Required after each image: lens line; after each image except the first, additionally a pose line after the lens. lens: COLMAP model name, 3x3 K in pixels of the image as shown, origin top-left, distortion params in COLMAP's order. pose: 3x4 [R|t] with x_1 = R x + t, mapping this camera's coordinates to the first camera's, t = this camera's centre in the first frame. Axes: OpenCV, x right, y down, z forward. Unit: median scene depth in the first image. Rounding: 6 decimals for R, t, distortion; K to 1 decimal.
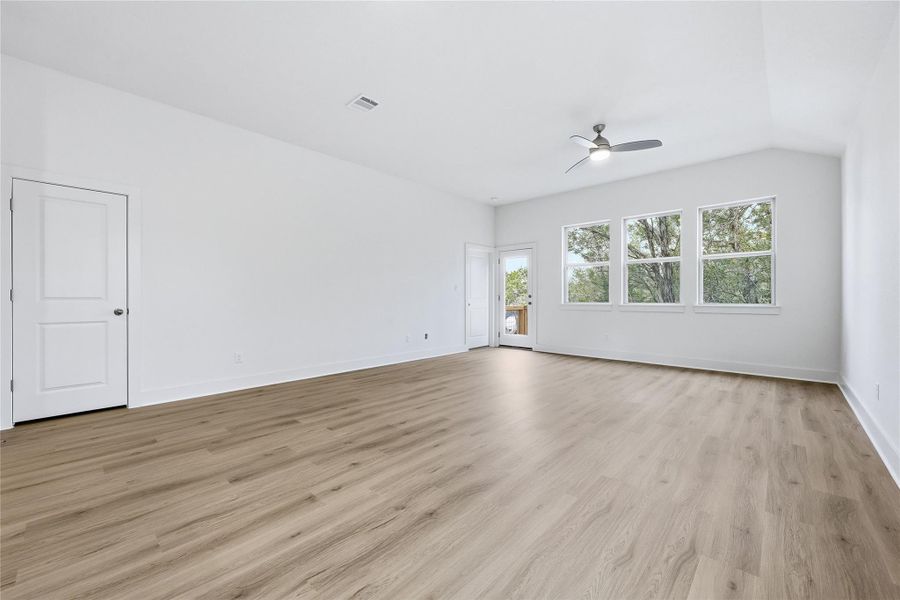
lens RADIAL K [[361.2, 0, 450.3], [0, 361.2, 298.7], [0, 0, 1]] dist [-0.000970, -0.000087]
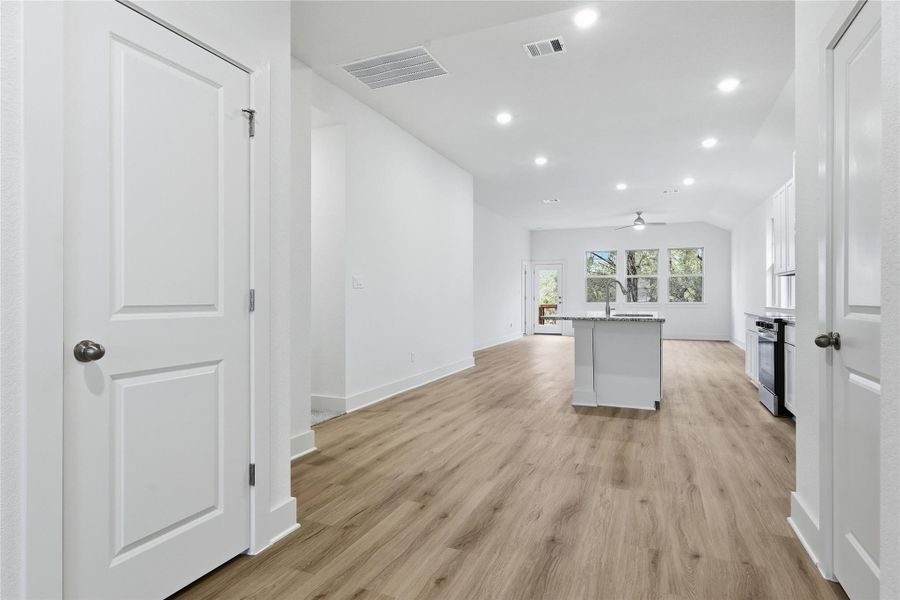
lens RADIAL K [[487.4, 0, 450.9], [0, 487.4, 297.5], [0, 0, 1]] dist [0.001549, 0.000173]
pose [[0.940872, 0.001642, 0.338757, -1.691375], [-0.000788, 0.999996, -0.002657, -0.003302], [-0.338760, 0.002233, 0.940870, -1.342011]]
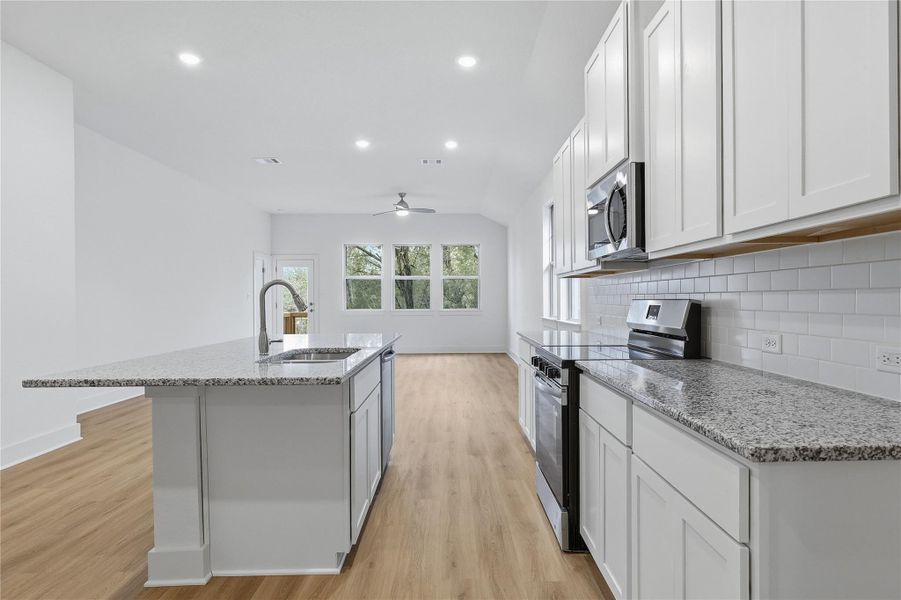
lens RADIAL K [[513.2, 0, 463.3], [0, 513.2, 301.8], [0, 0, 1]] dist [-0.000773, -0.000289]
pose [[0.717738, -0.005305, 0.696293, -1.054207], [0.004692, 0.999985, 0.002782, -0.031199], [-0.696297, 0.001271, 0.717753, -0.843974]]
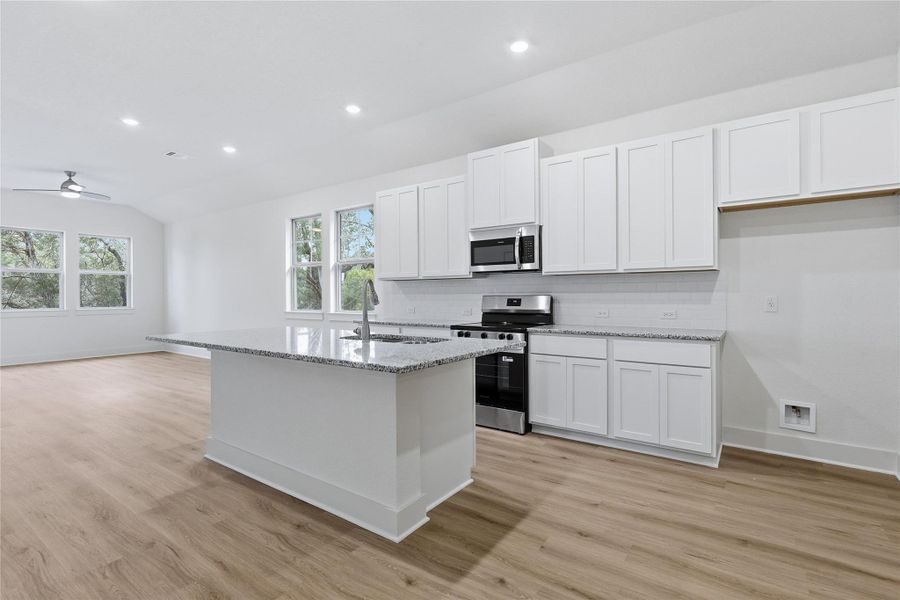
lens RADIAL K [[434.0, 0, 444.7], [0, 434.0, 295.3], [0, 0, 1]] dist [0.001975, 0.001003]
pose [[-0.116423, 0.003336, 0.993194, -1.488131], [0.005462, 0.999981, -0.002718, -0.030769], [-0.993185, 0.005109, -0.116439, -0.164344]]
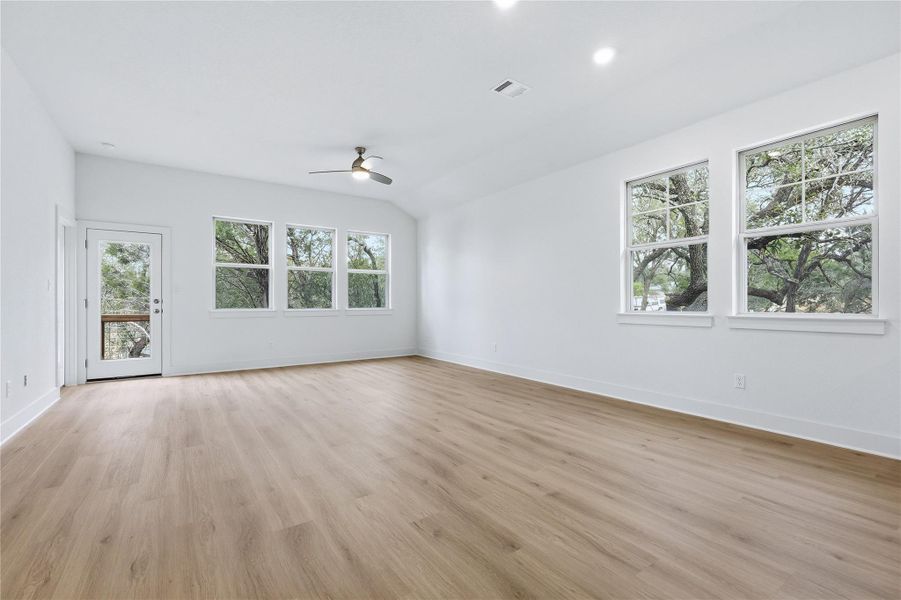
lens RADIAL K [[393.9, 0, 446.2], [0, 393.9, 304.6], [0, 0, 1]] dist [-0.001246, -0.000109]
pose [[0.222597, -0.002862, 0.974906, -0.824974], [0.002928, 0.999993, 0.002267, -0.000153], [-0.974906, 0.002350, 0.222603, 0.552239]]
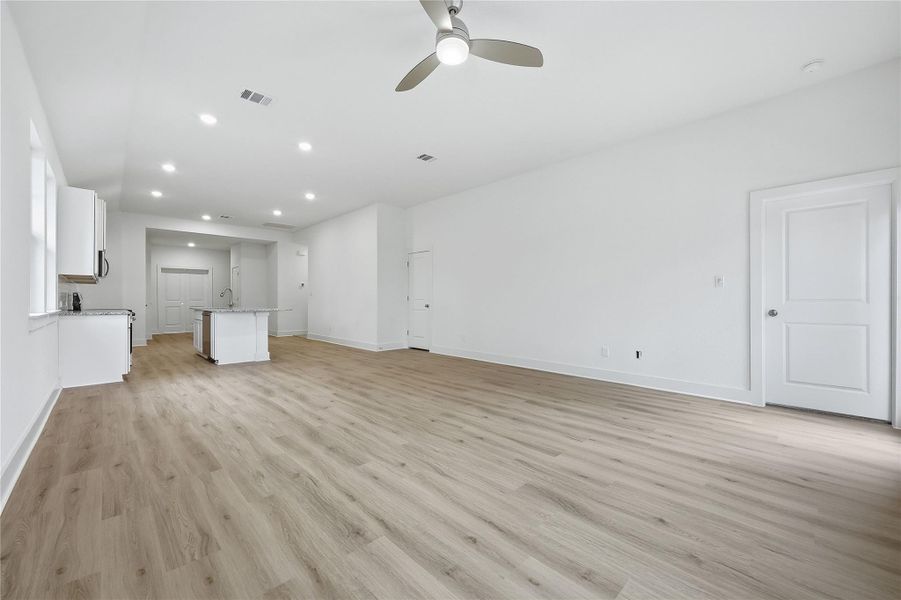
lens RADIAL K [[361.6, 0, 450.8], [0, 361.6, 298.7], [0, 0, 1]] dist [-0.000970, -0.000087]
pose [[-0.061436, -0.000968, -0.998111, 1.138772], [0.000866, 0.999999, -0.001023, -0.001909], [0.998111, -0.000927, -0.061435, 1.191302]]
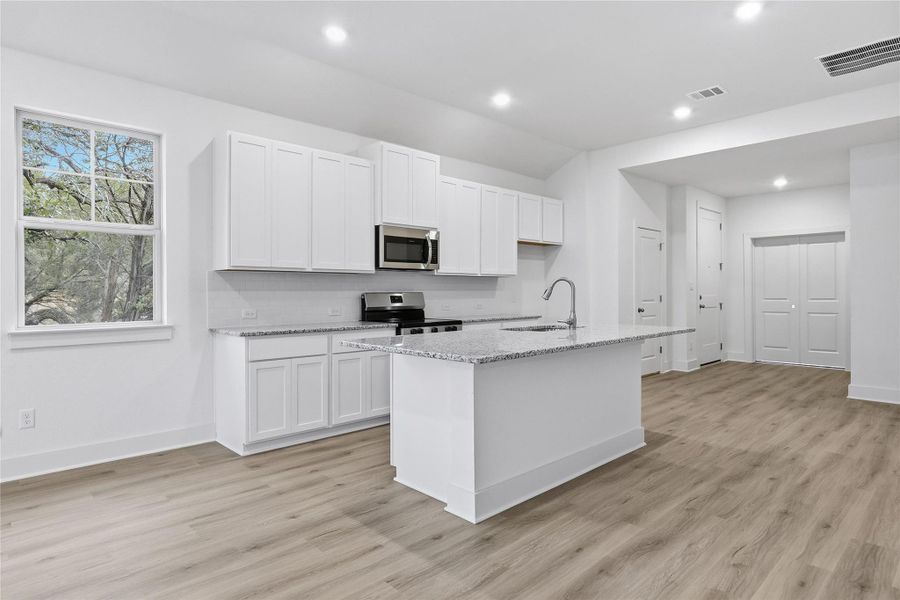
lens RADIAL K [[508.1, 0, 450.0], [0, 508.1, 300.0], [0, 0, 1]] dist [-0.000376, -0.000225]
pose [[-0.998155, 0.006157, 0.060398, -0.560491], [0.007113, 0.999853, 0.015626, -0.033500], [-0.060293, 0.016027, -0.998052, 0.932221]]
